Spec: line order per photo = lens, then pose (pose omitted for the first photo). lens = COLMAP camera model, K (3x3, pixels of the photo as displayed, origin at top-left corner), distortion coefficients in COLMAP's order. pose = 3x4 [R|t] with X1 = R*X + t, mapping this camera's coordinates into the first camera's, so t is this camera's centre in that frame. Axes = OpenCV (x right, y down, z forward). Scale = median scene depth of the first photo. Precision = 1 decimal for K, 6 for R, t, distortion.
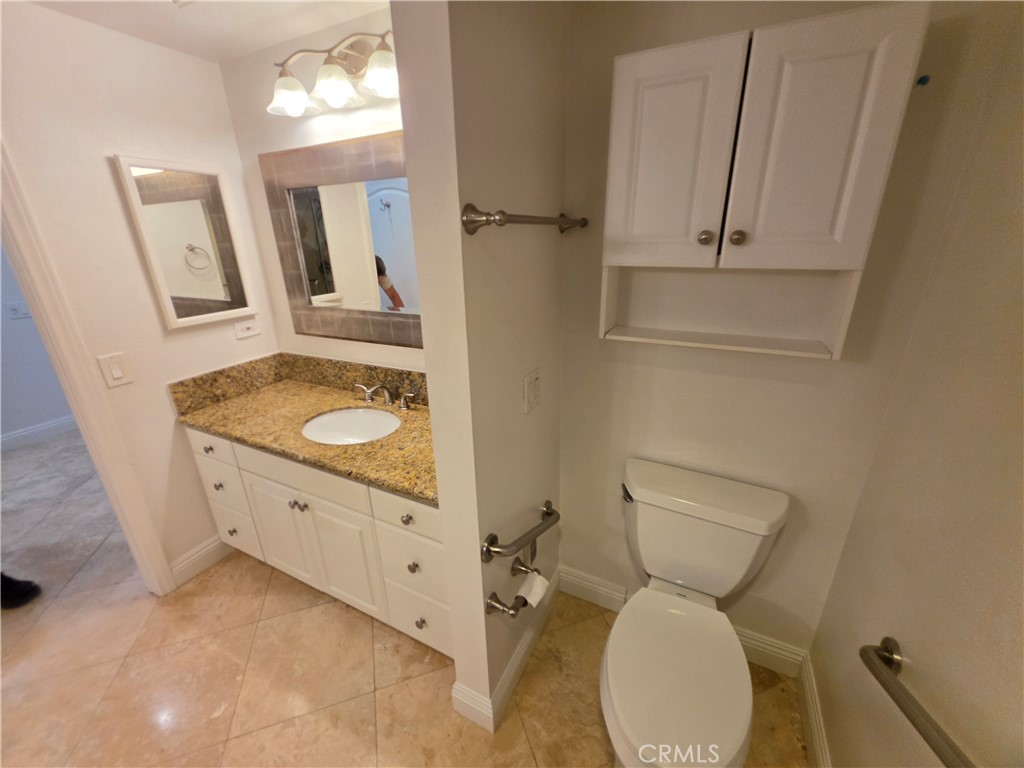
lens RADIAL K [[411.2, 0, 515.5], [0, 411.2, 384.7], [0, 0, 1]] dist [0.001841, -0.000360]
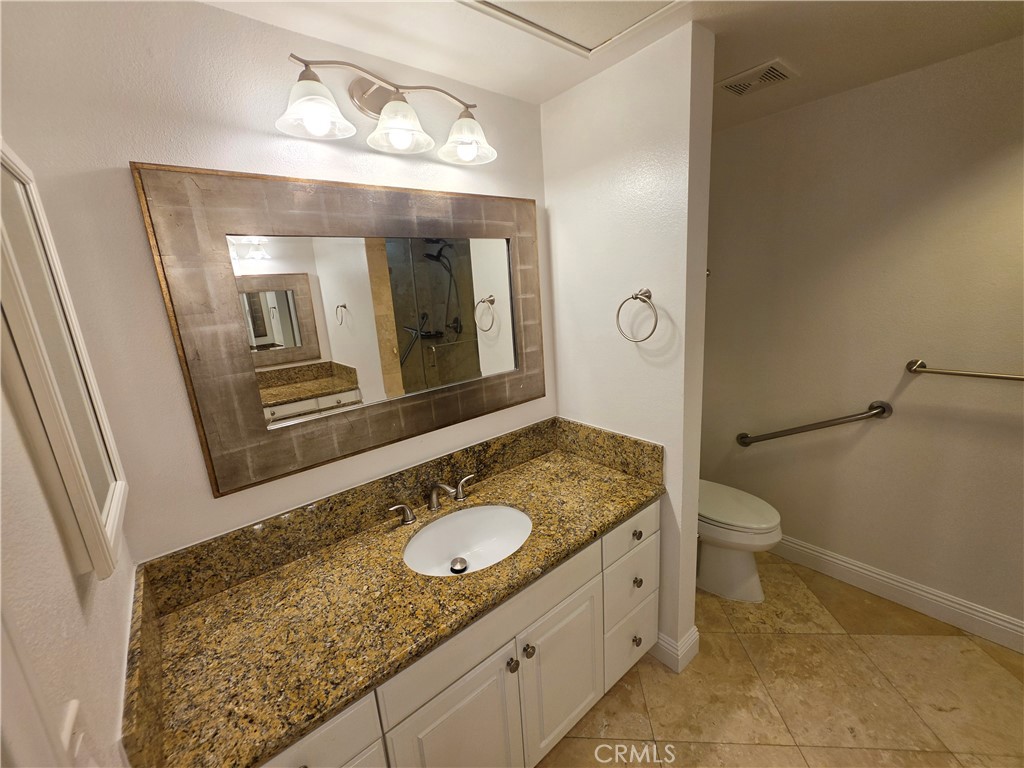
lens RADIAL K [[411.2, 0, 509.3], [0, 411.2, 382.8], [0, 0, 1]] dist [0.001841, -0.000360]
pose [[0.404957, -0.212952, 0.889191, -1.087710], [0.371094, 0.927080, 0.053022, -0.197776], [-0.835643, 0.308502, 0.454453, 0.553045]]
